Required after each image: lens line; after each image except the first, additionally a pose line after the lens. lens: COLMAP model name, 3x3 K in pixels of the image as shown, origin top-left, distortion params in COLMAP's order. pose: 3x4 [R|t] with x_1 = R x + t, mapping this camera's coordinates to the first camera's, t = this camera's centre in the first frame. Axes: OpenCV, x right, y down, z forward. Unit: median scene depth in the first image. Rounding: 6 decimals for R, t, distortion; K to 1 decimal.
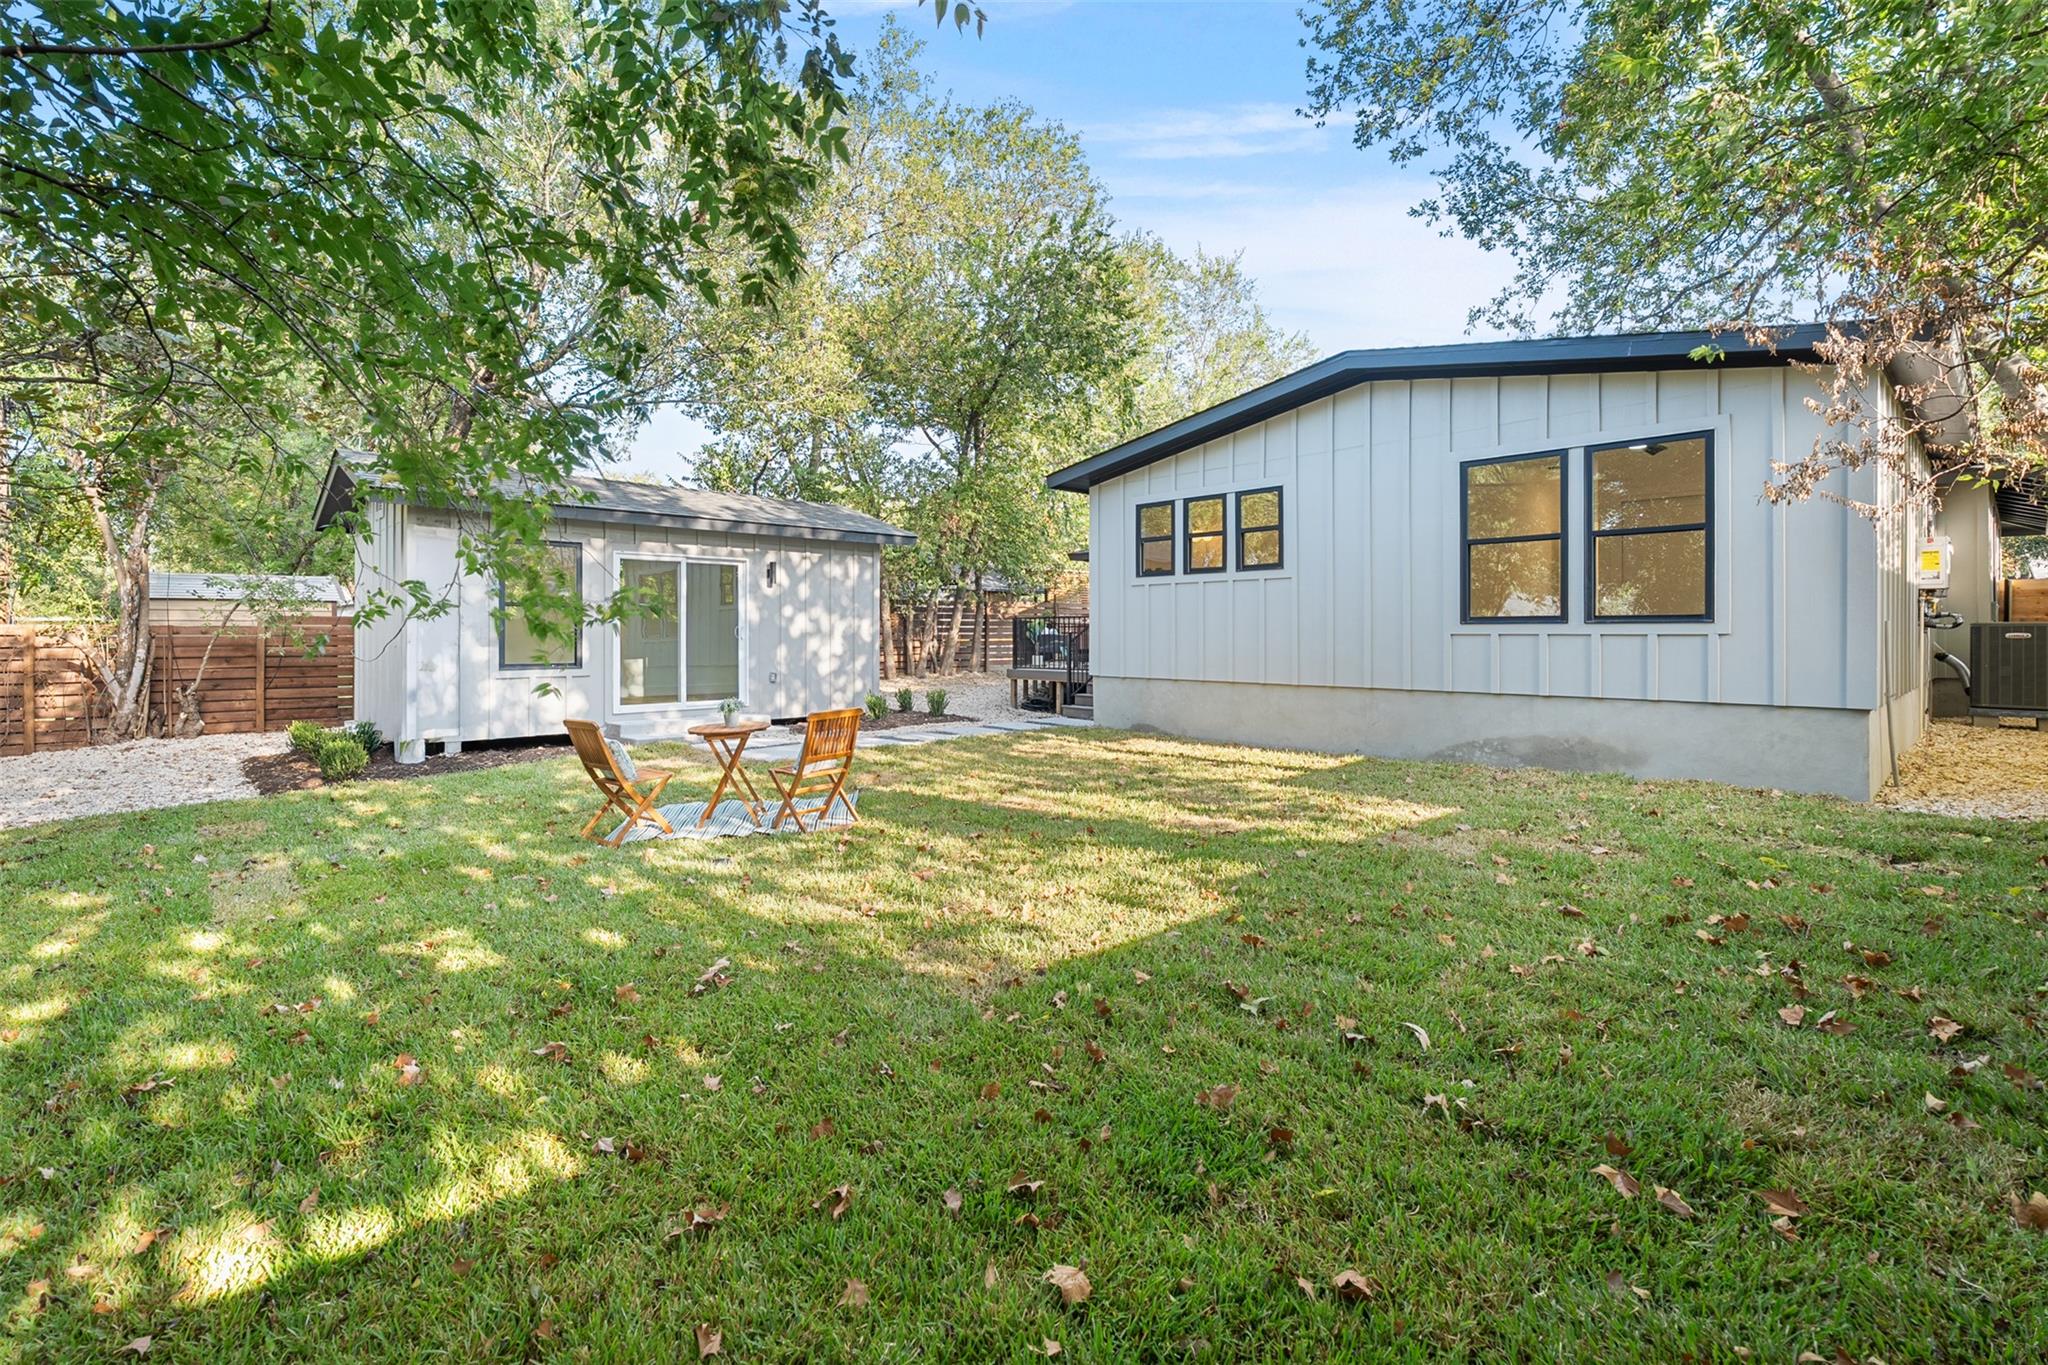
lens RADIAL K [[914.3, 0, 1017.5], [0, 914.3, 648.1], [0, 0, 1]] dist [0.001026, 0.000106]
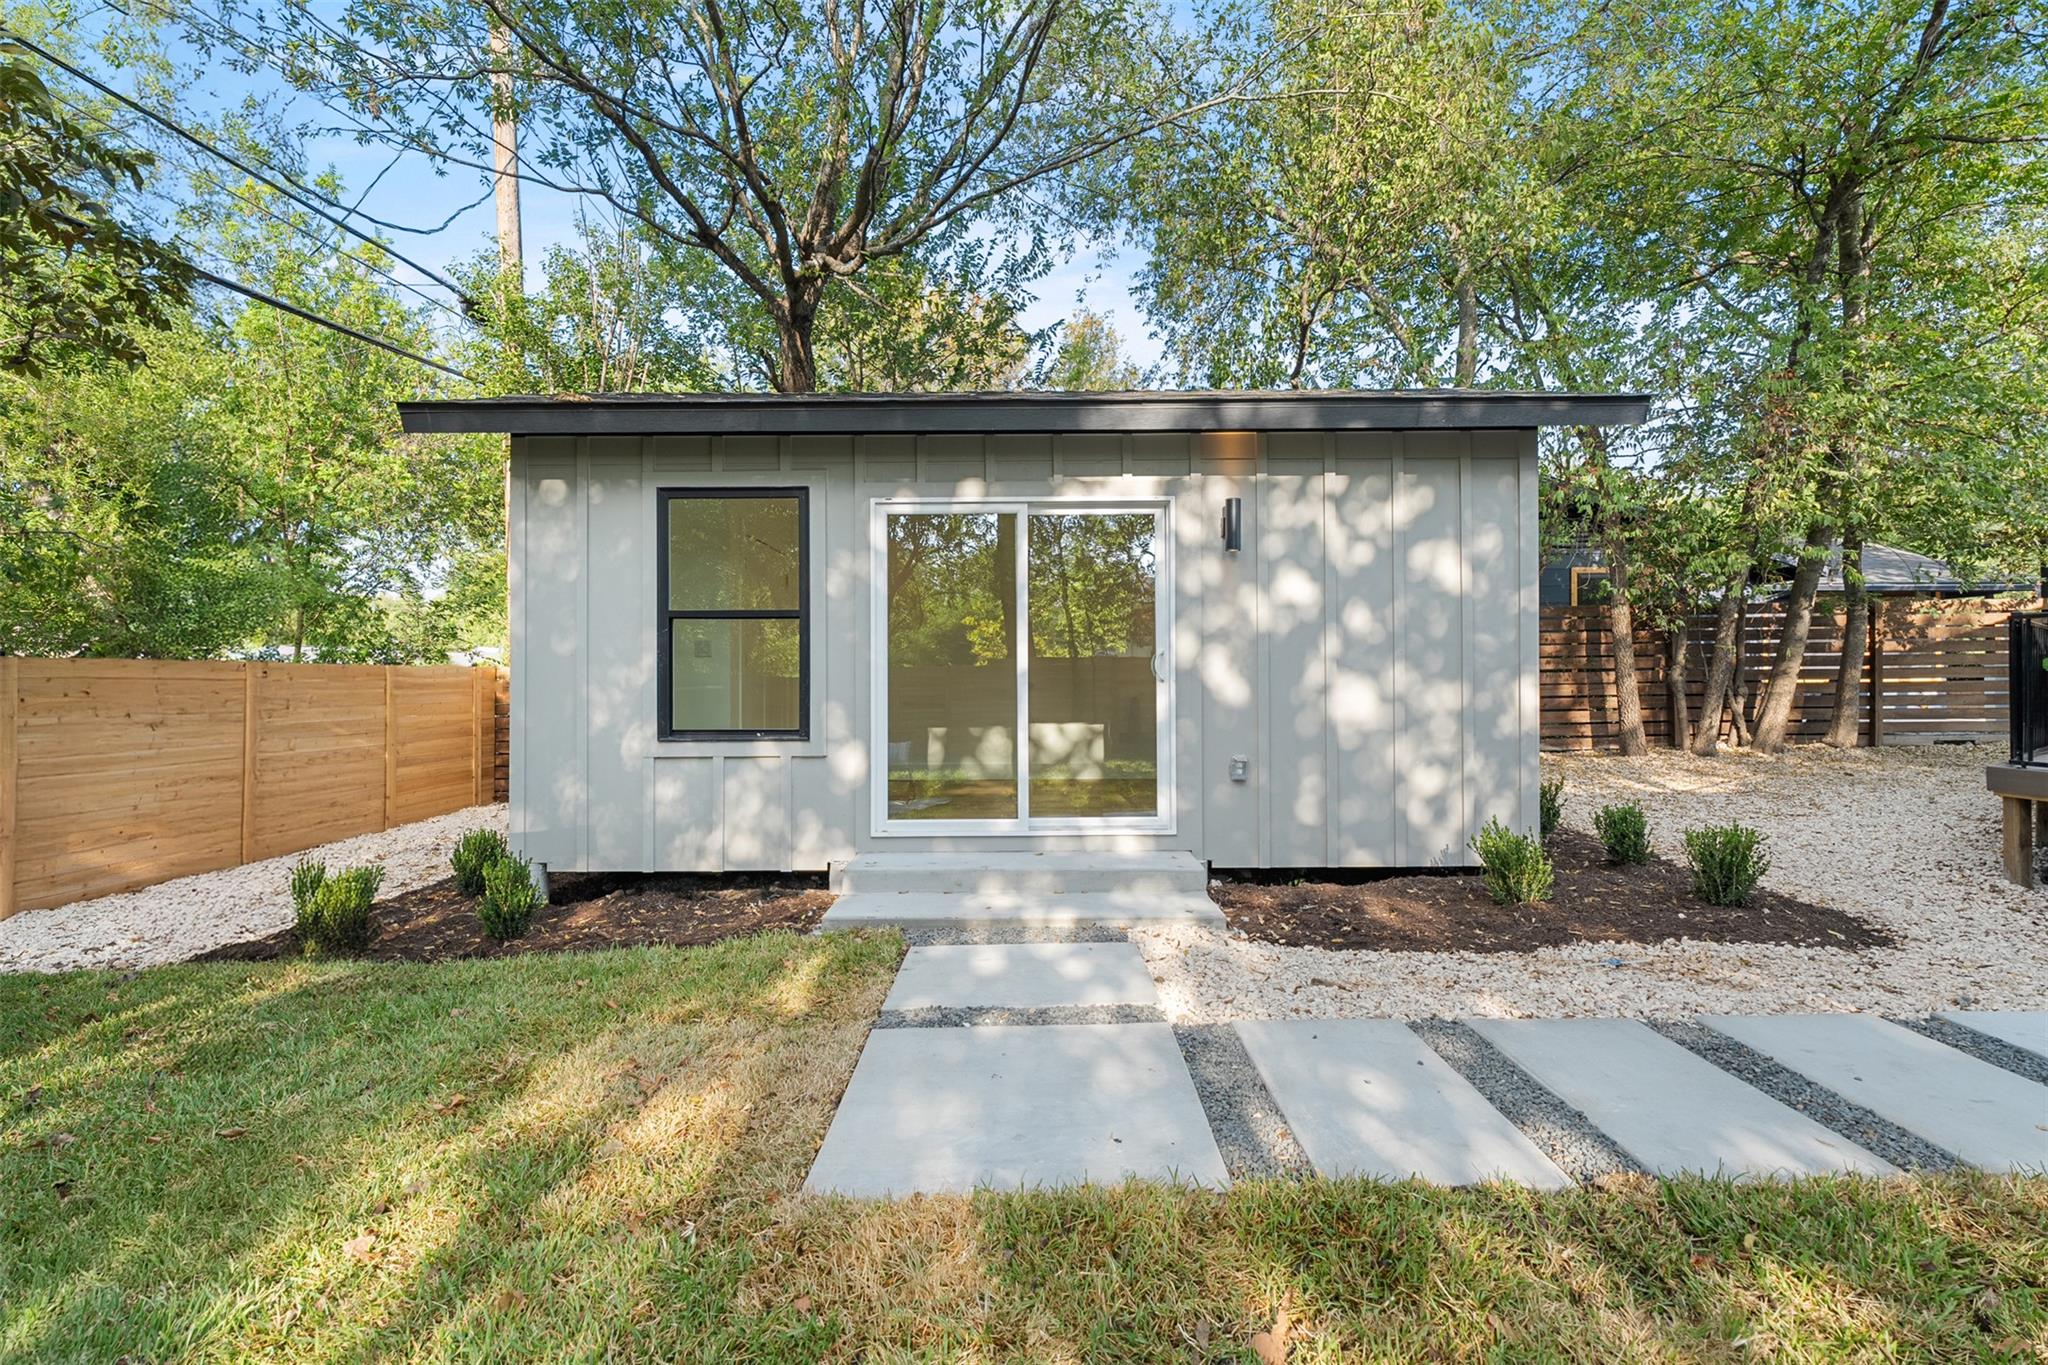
lens RADIAL K [[928.1, 0, 1024.0], [0, 928.1, 682.5], [0, 0, 1]] dist [0.000159, -0.000034]
pose [[0.721541, -0.017277, -0.692156, -0.039016], [0.006016, 0.999807, -0.018685, 0.001091], [0.692345, 0.009318, 0.721506, 0.602686]]
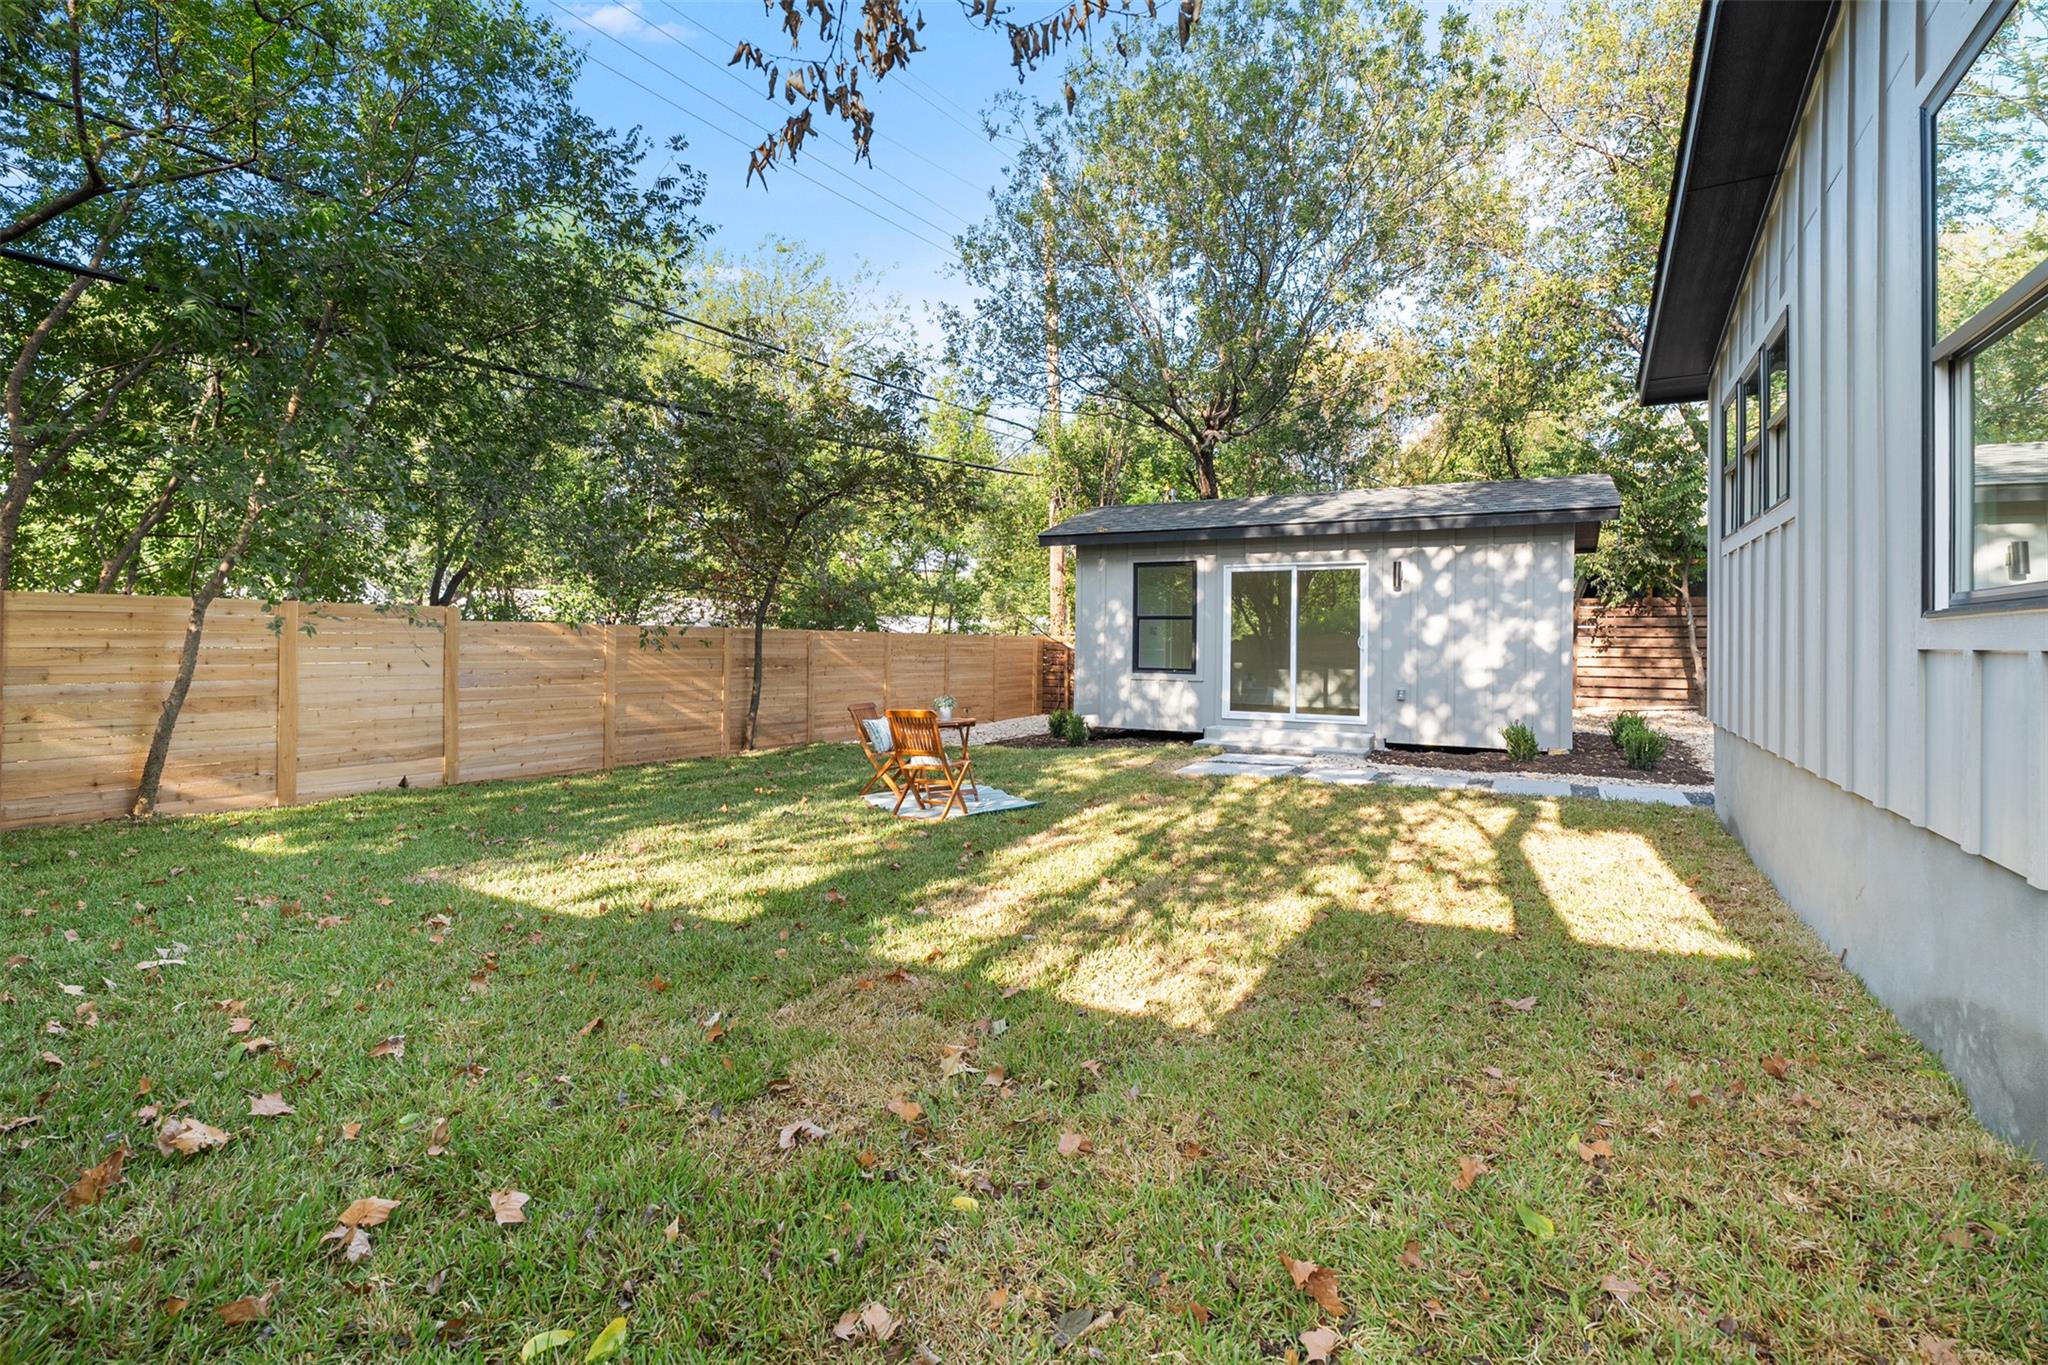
lens RADIAL K [[914.3, 0, 1017.5], [0, 914.3, 648.1], [0, 0, 1]] dist [0.001026, 0.000106]
pose [[0.298489, -0.006614, -0.954390, 0.465518], [-0.003386, 0.999962, -0.007989, 0.001598], [0.954407, 0.005616, 0.298455, 0.372186]]
